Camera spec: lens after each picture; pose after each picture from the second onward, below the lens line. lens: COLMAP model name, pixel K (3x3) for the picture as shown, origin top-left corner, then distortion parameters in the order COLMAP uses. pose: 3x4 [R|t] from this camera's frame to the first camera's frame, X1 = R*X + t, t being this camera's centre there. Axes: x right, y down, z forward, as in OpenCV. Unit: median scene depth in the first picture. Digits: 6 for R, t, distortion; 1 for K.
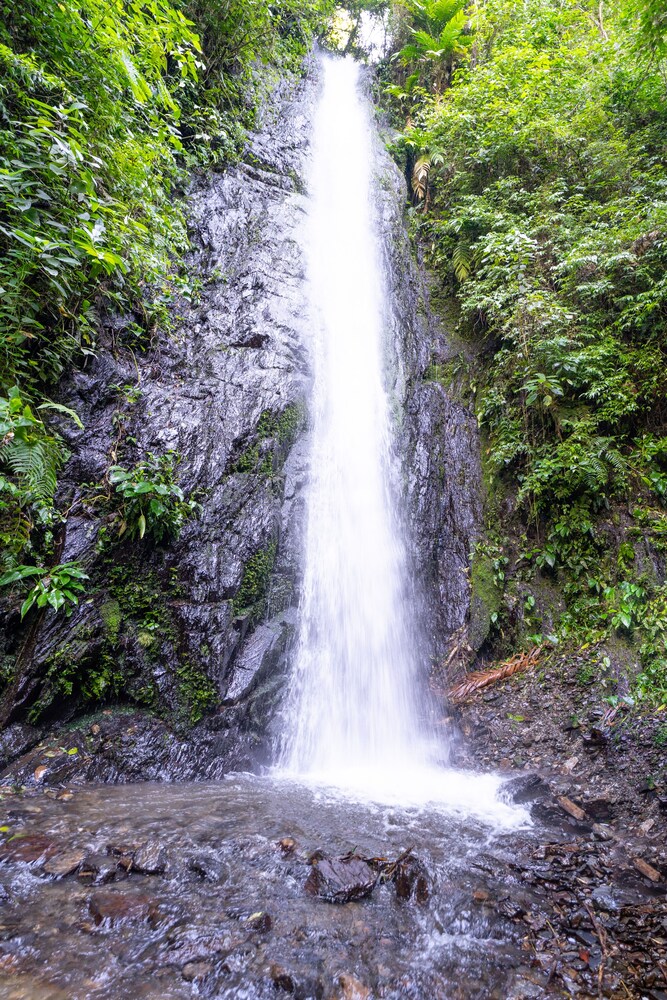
lens RADIAL K [[503.0, 0, 332.8], [0, 503.0, 498.6], [0, 0, 1]] dist [0.004688, 0.000394]
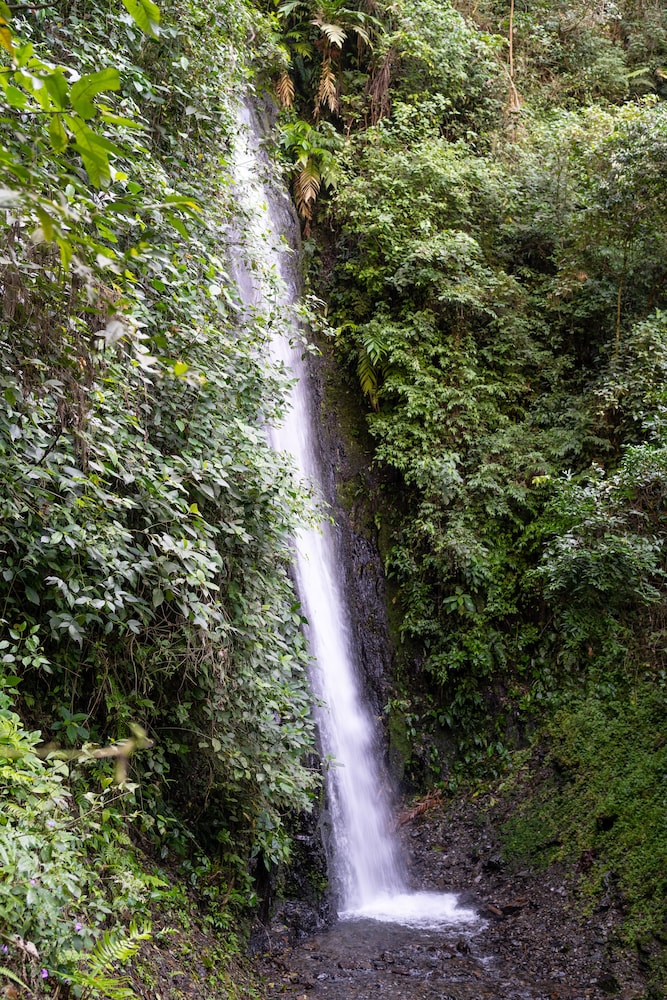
lens RADIAL K [[954.4, 0, 332.9], [0, 954.4, 495.3], [0, 0, 1]] dist [-0.015207, 0.000000]
pose [[0.905913, -0.006284, 0.423416, -0.947340], [-0.074767, 0.981808, 0.174537, -0.915279], [-0.416810, -0.189773, 0.888963, -1.035696]]
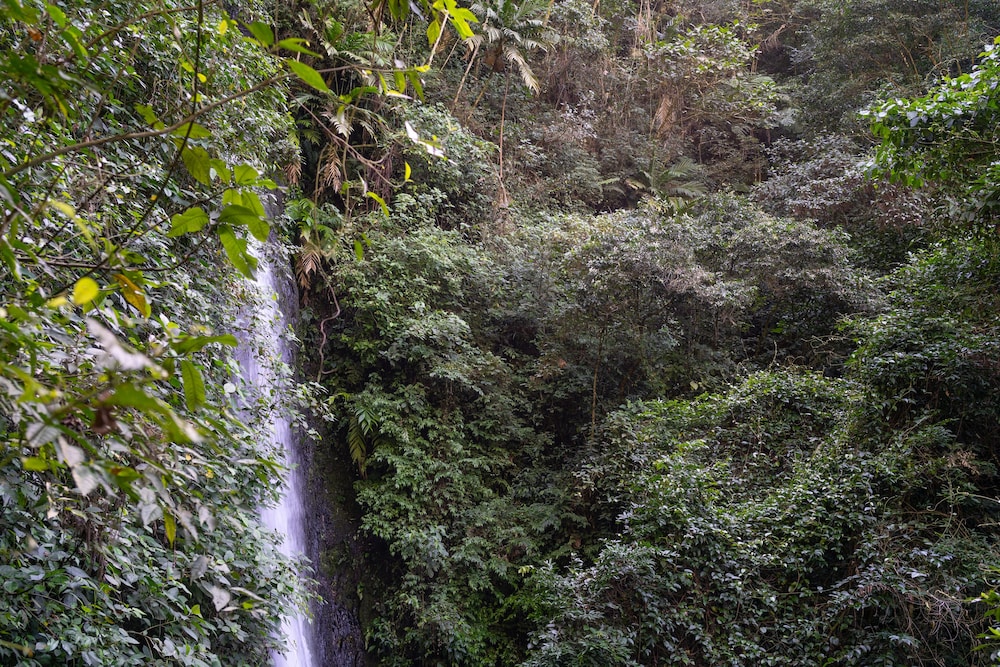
lens RADIAL K [[954.4, 0, 503.2], [0, 954.4, 334.5], [0, 0, 1]] dist [-0.015207, 0.000000]
pose [[0.803631, 0.139217, 0.578616, -1.019572], [-0.126474, 0.989997, -0.062538, -0.983667], [-0.581534, -0.022923, 0.813199, -1.097153]]
